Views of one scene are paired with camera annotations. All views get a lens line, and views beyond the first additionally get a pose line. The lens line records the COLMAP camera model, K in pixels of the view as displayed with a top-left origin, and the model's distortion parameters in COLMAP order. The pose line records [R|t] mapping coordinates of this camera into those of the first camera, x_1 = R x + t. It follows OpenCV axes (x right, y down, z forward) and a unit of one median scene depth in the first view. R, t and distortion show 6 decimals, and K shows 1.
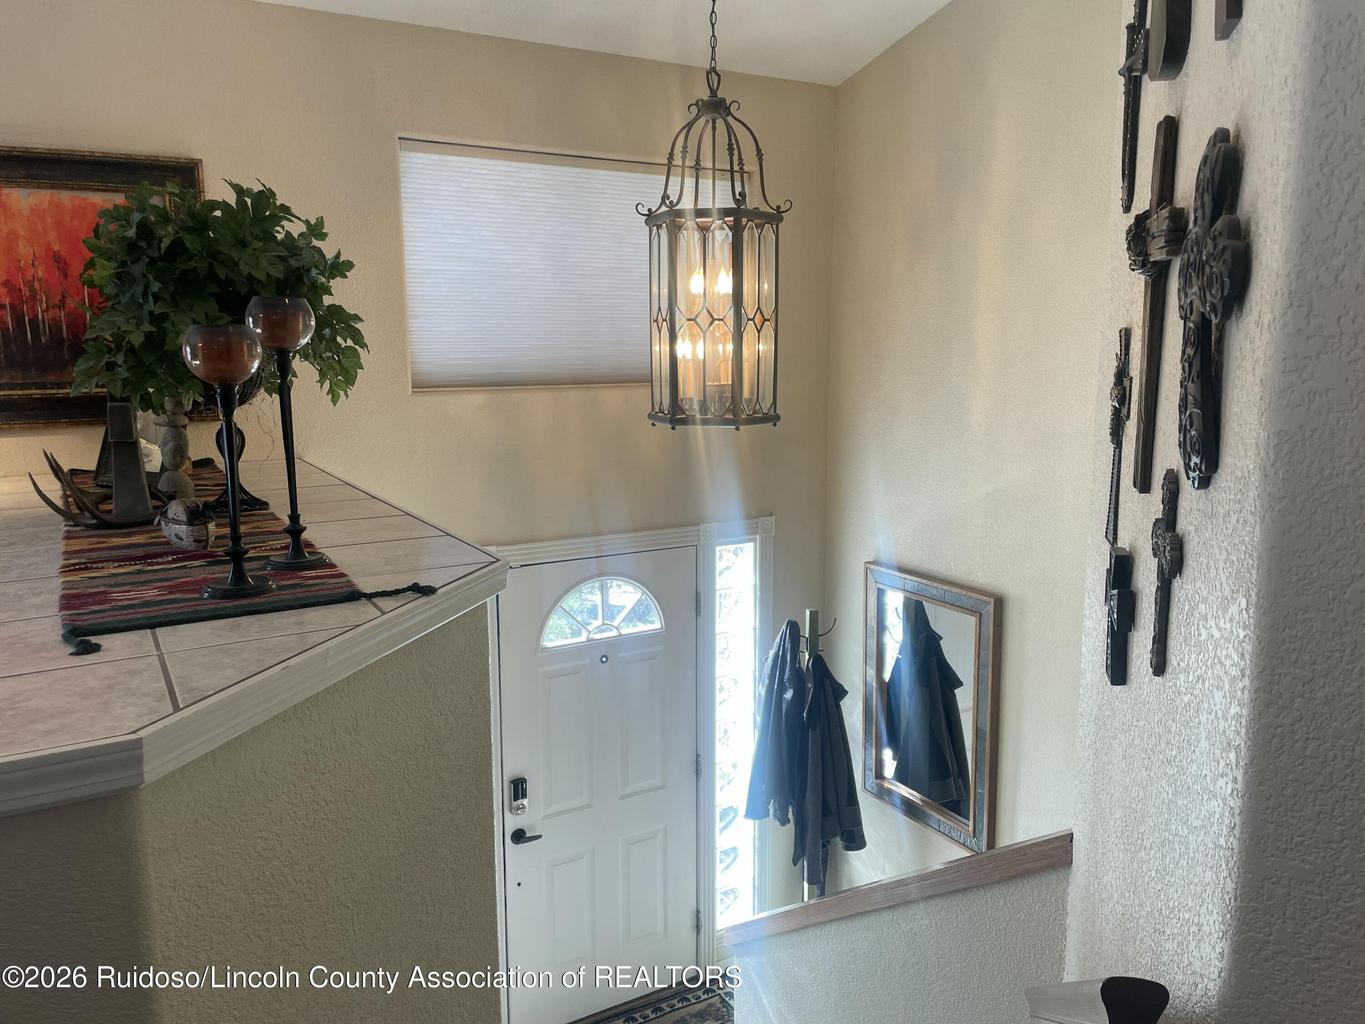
lens RADIAL K [[1031.8, 0, 682.9], [0, 1031.8, 511.0], [0, 0, 1]] dist [0.087972, -0.113322]
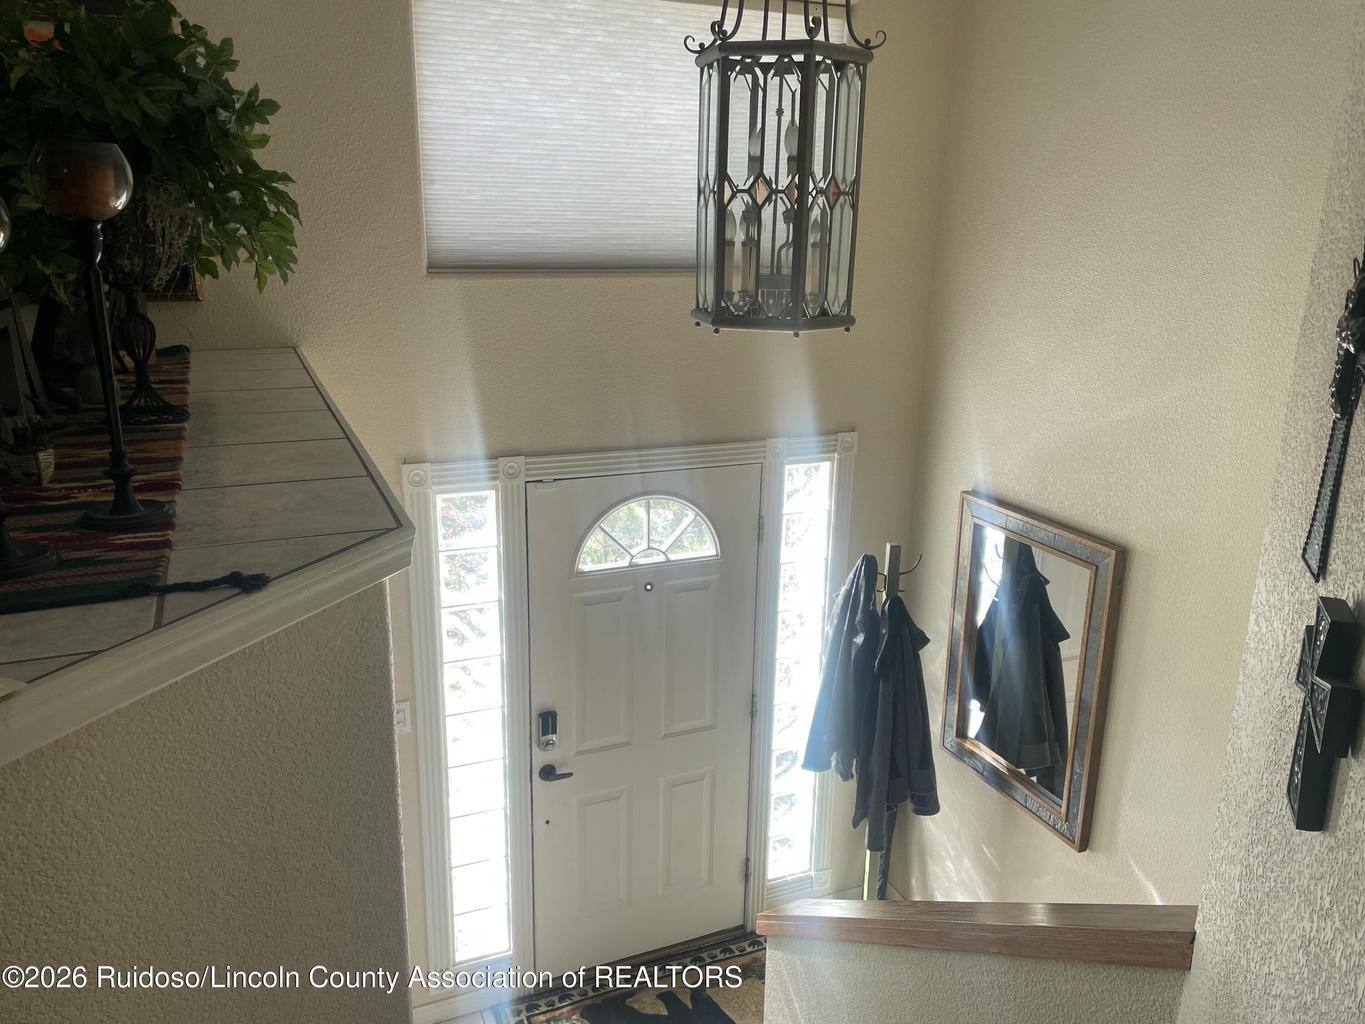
lens RADIAL K [[1031.8, 0, 678.7], [0, 1031.8, 506.8], [0, 0, 1]] dist [0.087972, -0.113322]
pose [[0.992581, 0.054137, -0.108869, 0.041107], [-0.041840, 0.992801, 0.112230, -0.024482], [0.114161, -0.106842, 0.987700, 0.138620]]
